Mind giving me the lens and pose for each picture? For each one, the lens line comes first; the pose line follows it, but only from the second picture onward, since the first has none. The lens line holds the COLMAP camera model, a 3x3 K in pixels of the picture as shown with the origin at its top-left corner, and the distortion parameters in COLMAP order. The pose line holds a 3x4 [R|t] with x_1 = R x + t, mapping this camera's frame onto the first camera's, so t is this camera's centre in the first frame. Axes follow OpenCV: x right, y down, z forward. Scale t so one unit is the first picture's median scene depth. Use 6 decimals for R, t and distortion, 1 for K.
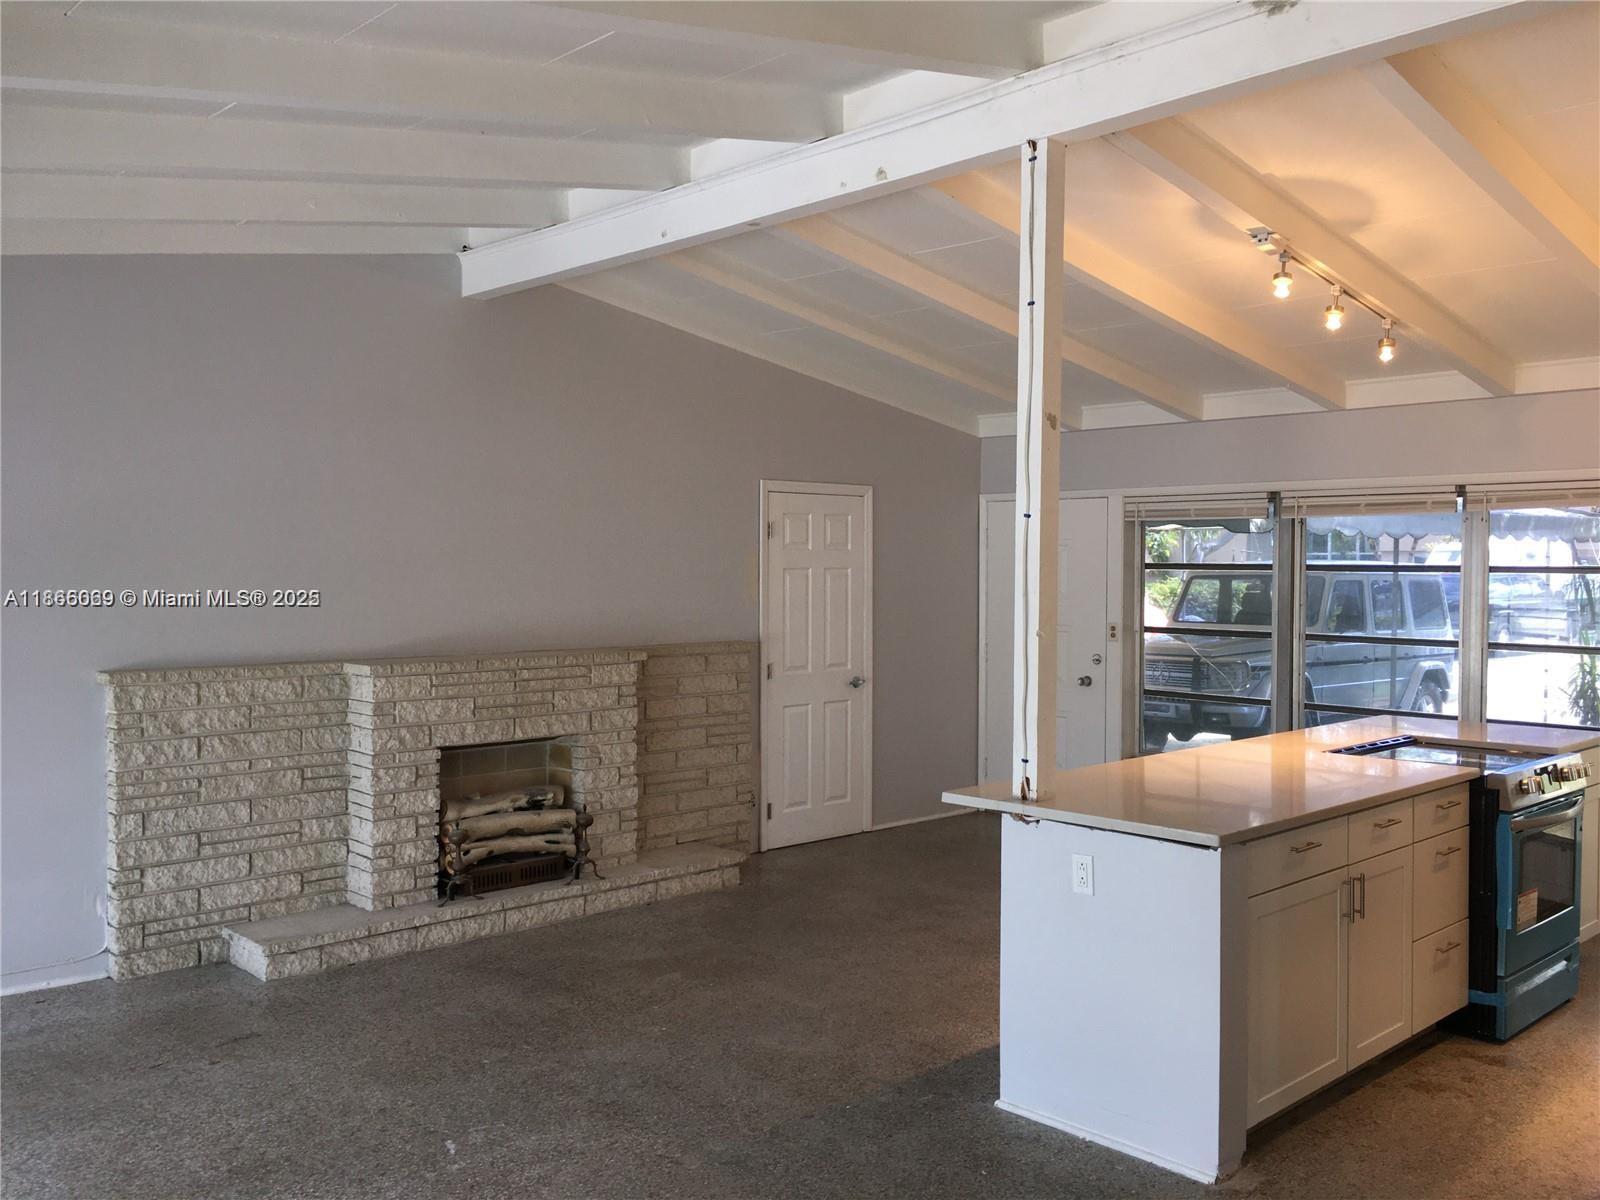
lens RADIAL K [[1359.6, 0, 795.5], [0, 1359.6, 599.7], [0, 0, 1]] dist [0.084181, -0.110248]
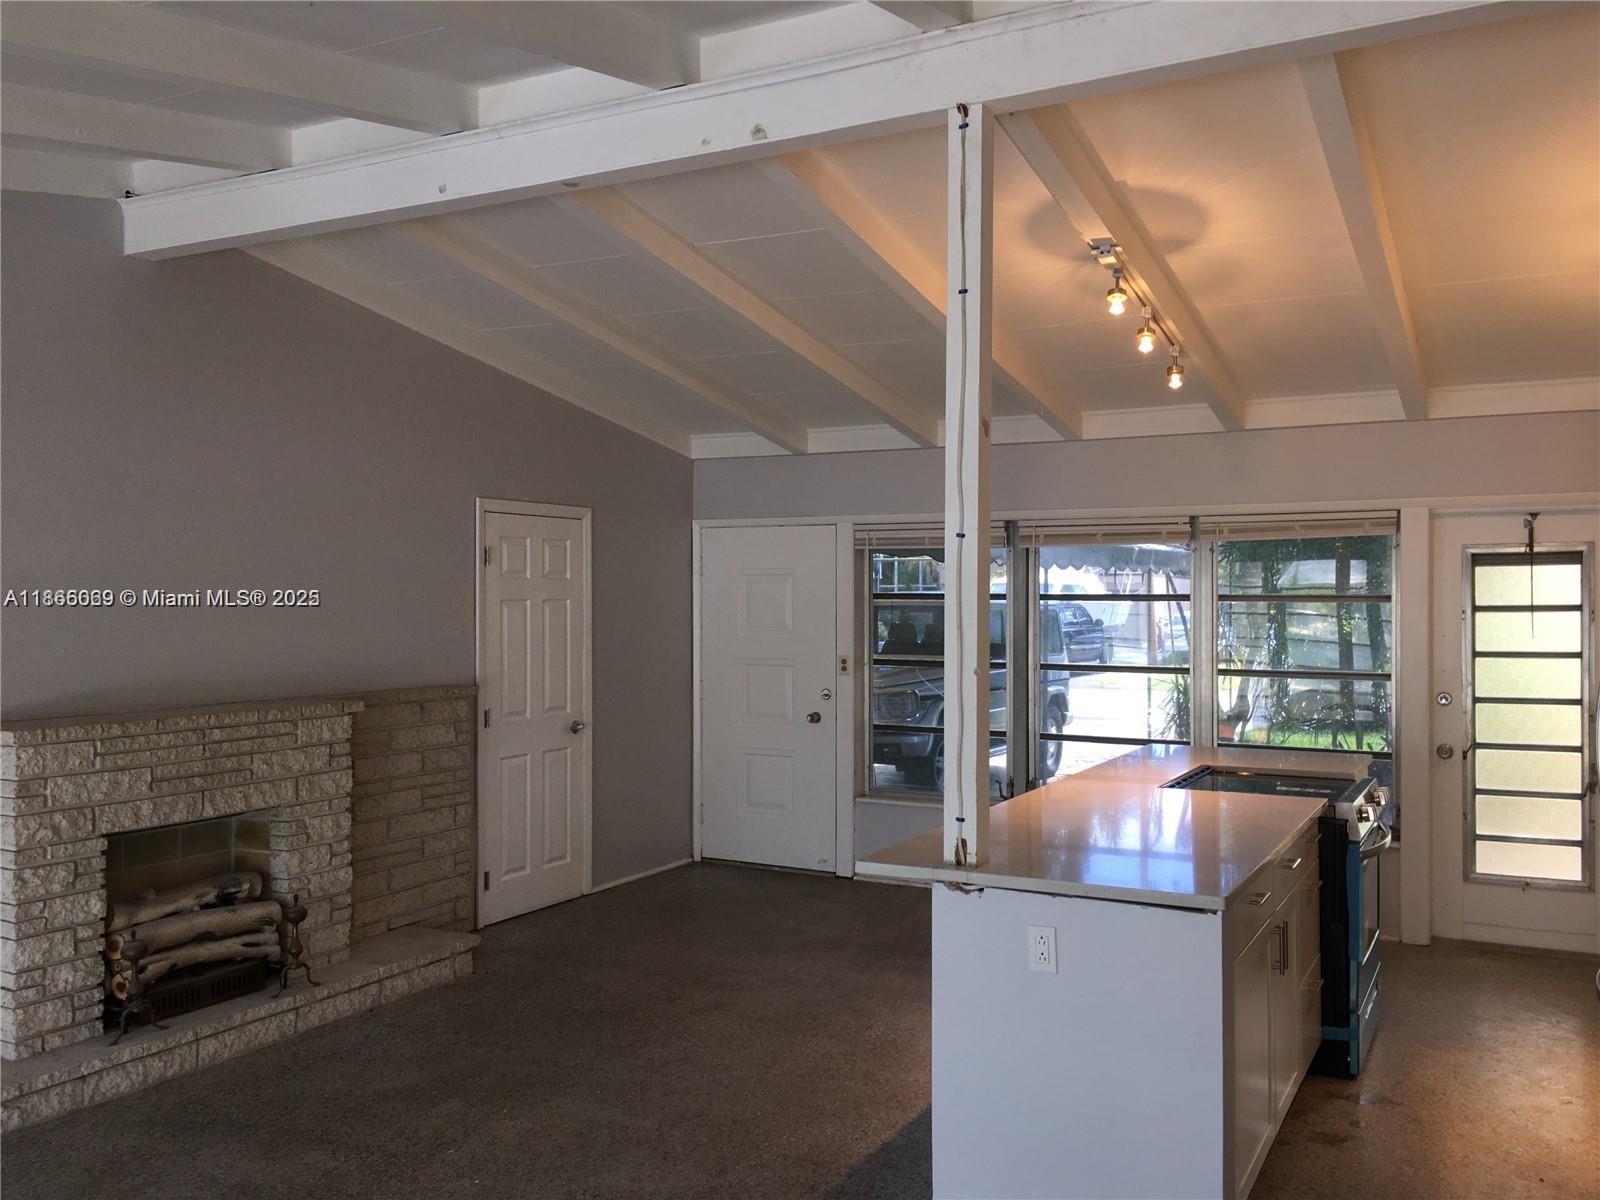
lens RADIAL K [[1359.6, 0, 795.5], [0, 1359.6, 599.7], [0, 0, 1]] dist [0.084181, -0.110248]
pose [[0.949545, -0.003955, 0.313604, -0.128881], [0.011491, 0.999688, -0.022185, -0.001798], [-0.313419, 0.024669, 0.949295, 0.136587]]
